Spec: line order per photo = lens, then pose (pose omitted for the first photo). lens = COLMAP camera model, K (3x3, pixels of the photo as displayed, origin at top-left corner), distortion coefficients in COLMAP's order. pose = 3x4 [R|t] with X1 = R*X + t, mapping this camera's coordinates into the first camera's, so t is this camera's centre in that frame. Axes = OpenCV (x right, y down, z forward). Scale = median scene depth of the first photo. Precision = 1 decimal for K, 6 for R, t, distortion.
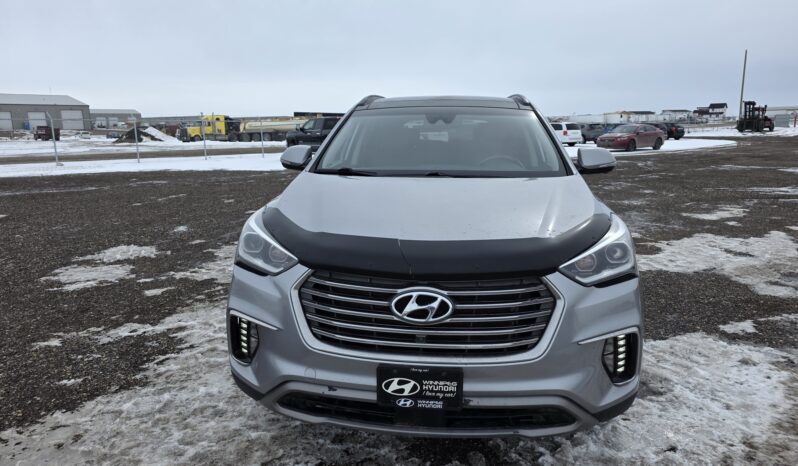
lens RADIAL K [[535.4, 0, 393.3], [0, 535.4, 227.7], [0, 0, 1]] dist [0.055871, -0.046675]
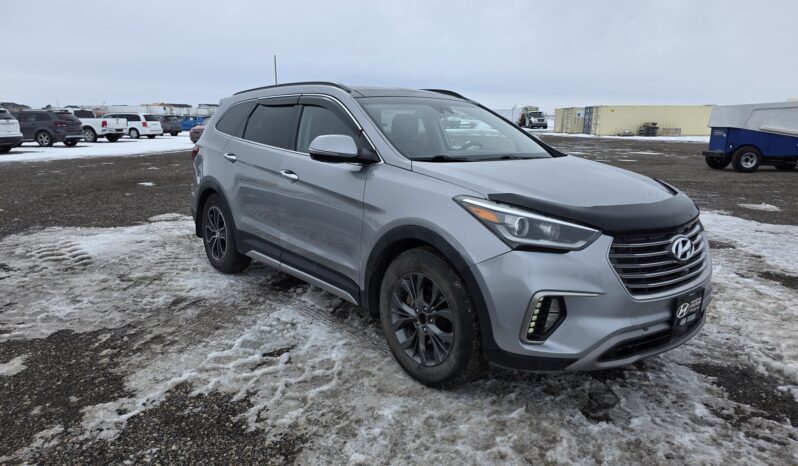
lens RADIAL K [[535.4, 0, 399.7], [0, 535.4, 230.0], [0, 0, 1]] dist [0.055871, -0.046675]
pose [[0.695604, -0.130138, 0.706541, -0.973520], [0.117749, 0.990809, 0.066571, -0.052771], [-0.708711, 0.036888, 0.704534, 0.376782]]
